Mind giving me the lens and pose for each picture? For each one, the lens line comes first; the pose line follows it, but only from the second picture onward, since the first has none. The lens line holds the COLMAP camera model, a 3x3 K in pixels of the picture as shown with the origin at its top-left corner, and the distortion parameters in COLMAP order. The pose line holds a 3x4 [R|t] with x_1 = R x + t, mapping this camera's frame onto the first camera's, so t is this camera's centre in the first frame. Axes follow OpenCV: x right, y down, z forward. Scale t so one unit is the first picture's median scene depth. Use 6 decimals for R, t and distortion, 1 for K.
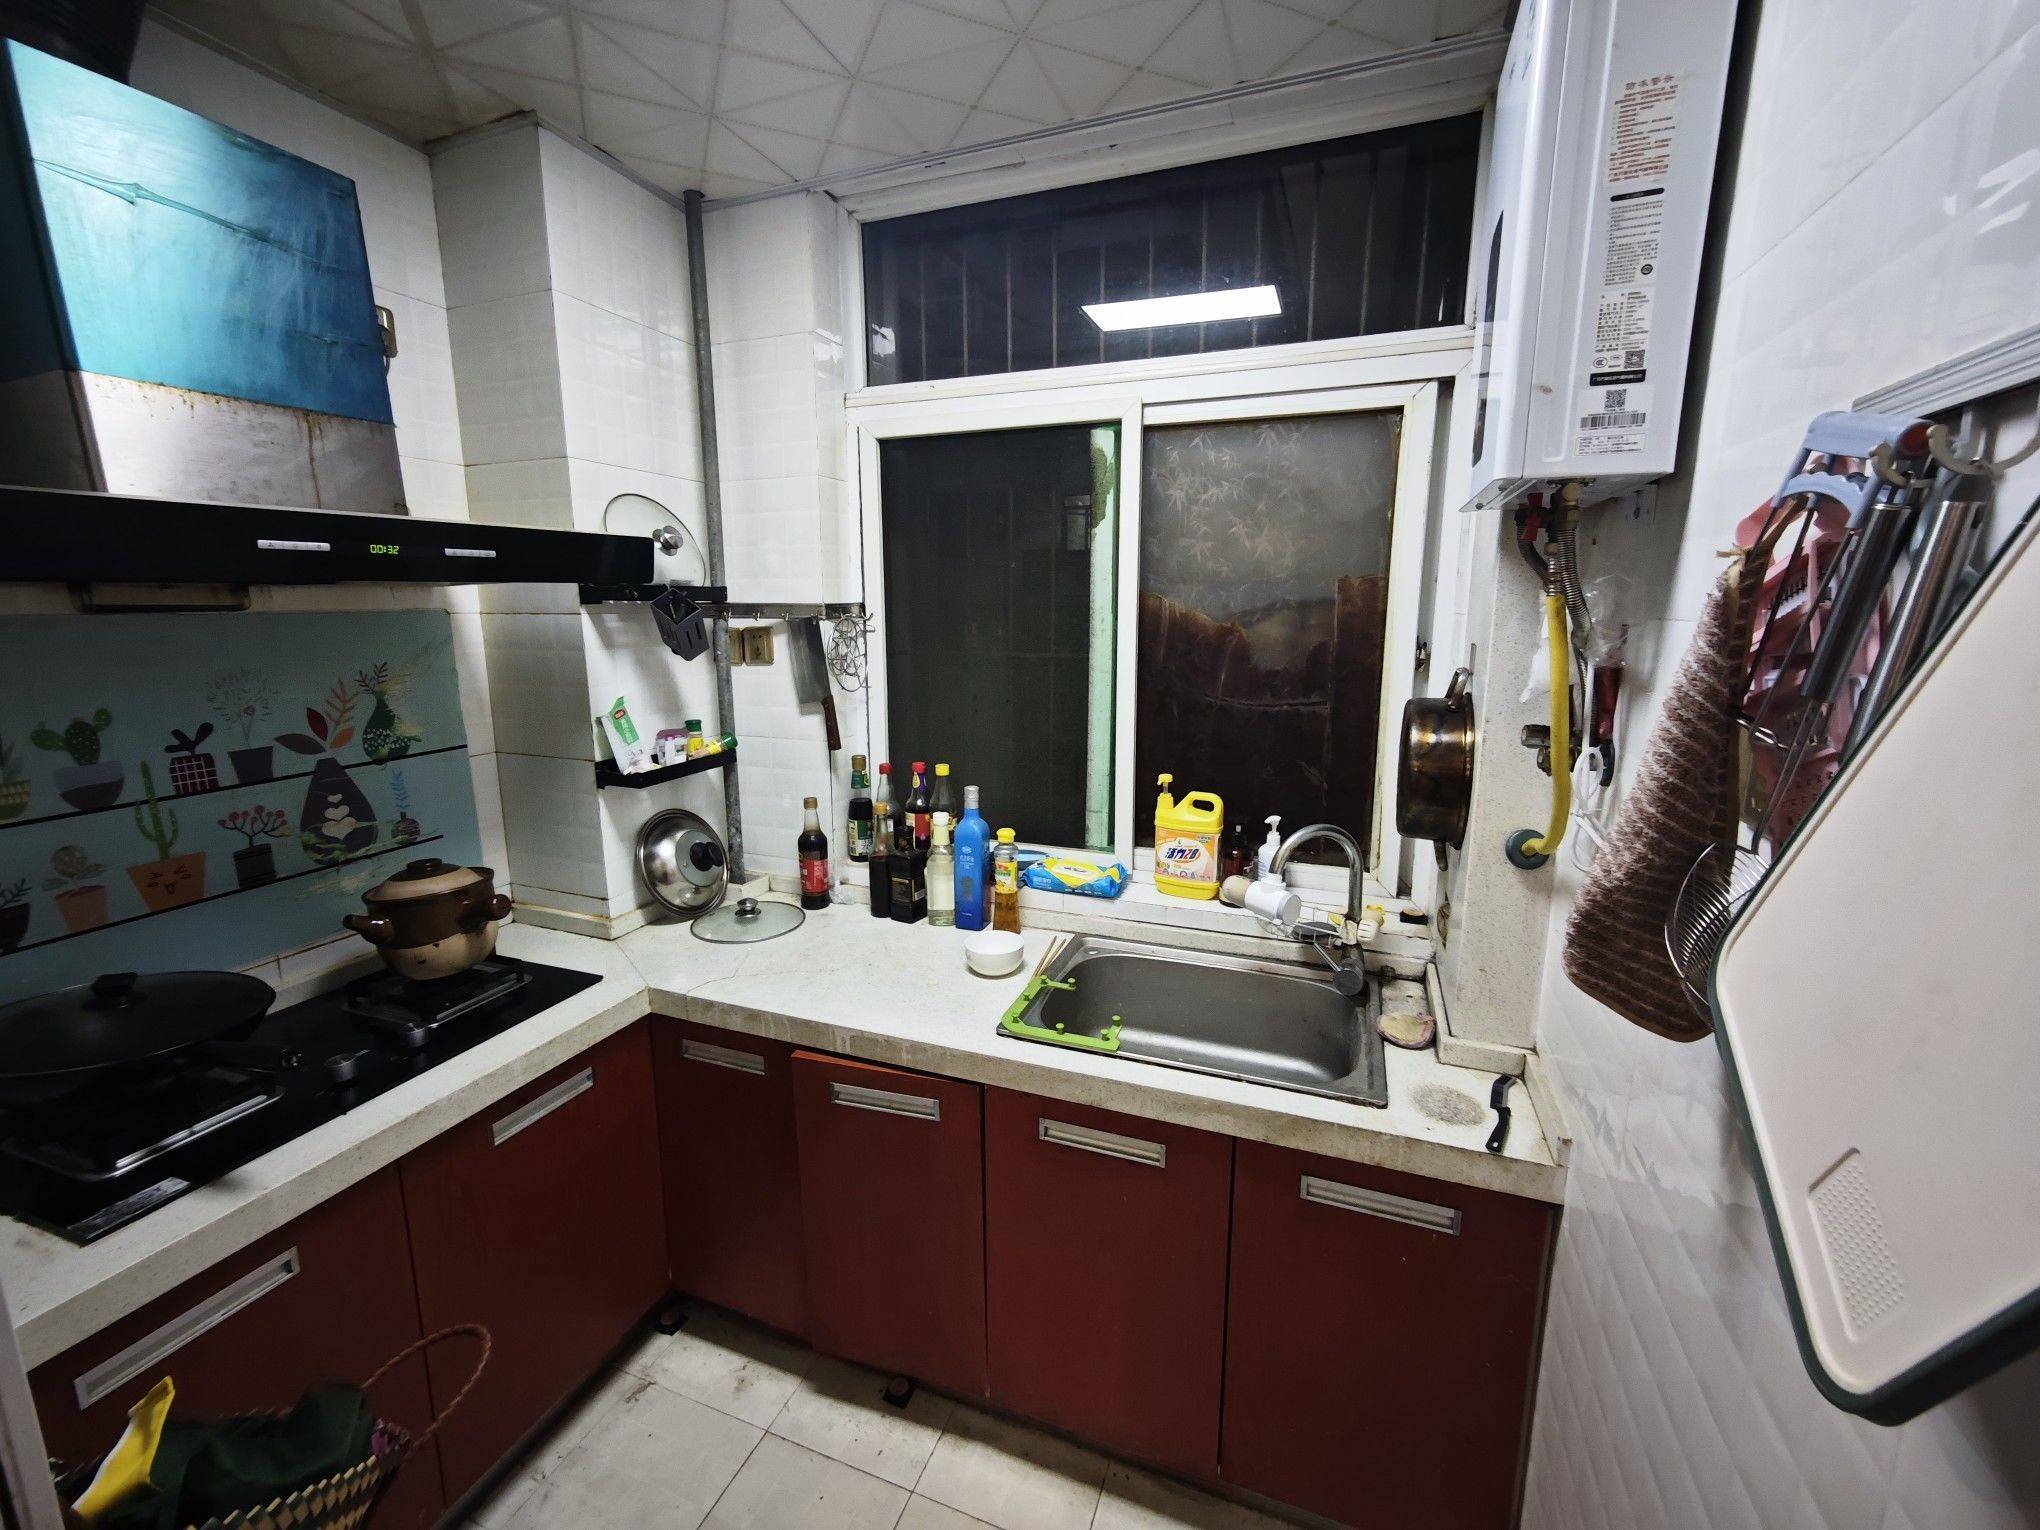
lens RADIAL K [[847.2, 0, 1021.5], [0, 847.2, 757.5], [0, 0, 1]] dist [-0.012818, 0.008885]
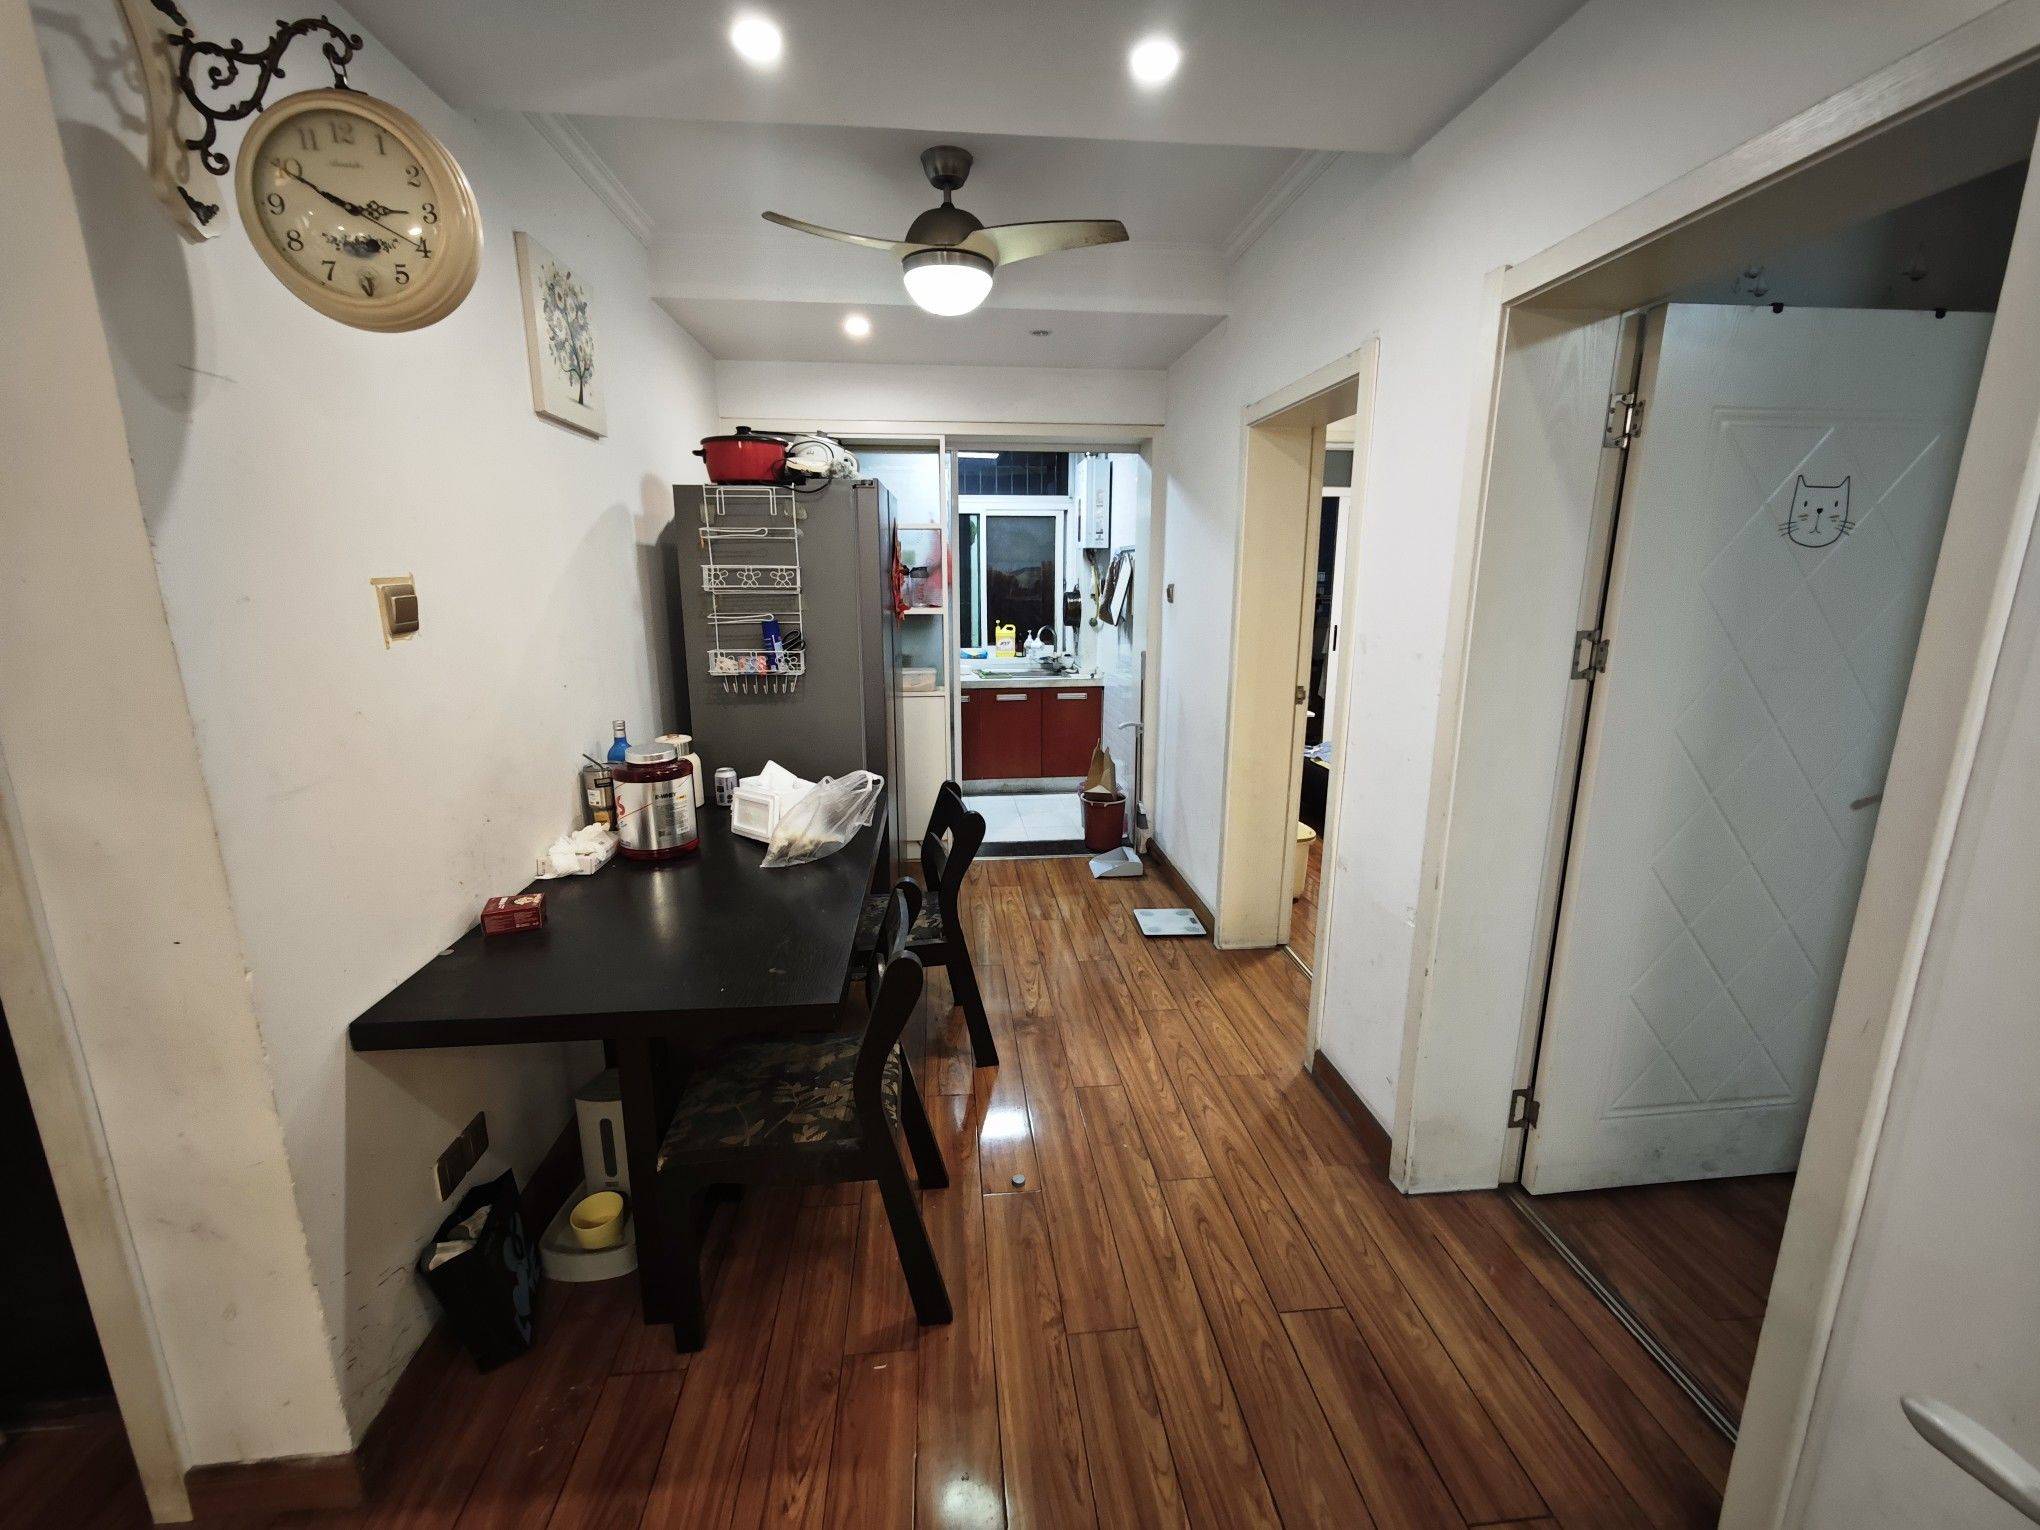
lens RADIAL K [[847.2, 0, 1021.5], [0, 847.2, 757.5], [0, 0, 1]] dist [-0.012818, 0.008885]
pose [[0.893857, -0.095898, 0.437975, -1.314862], [0.080659, 0.995315, 0.053315, 0.404043], [-0.441036, -0.012330, 0.897405, -2.129494]]
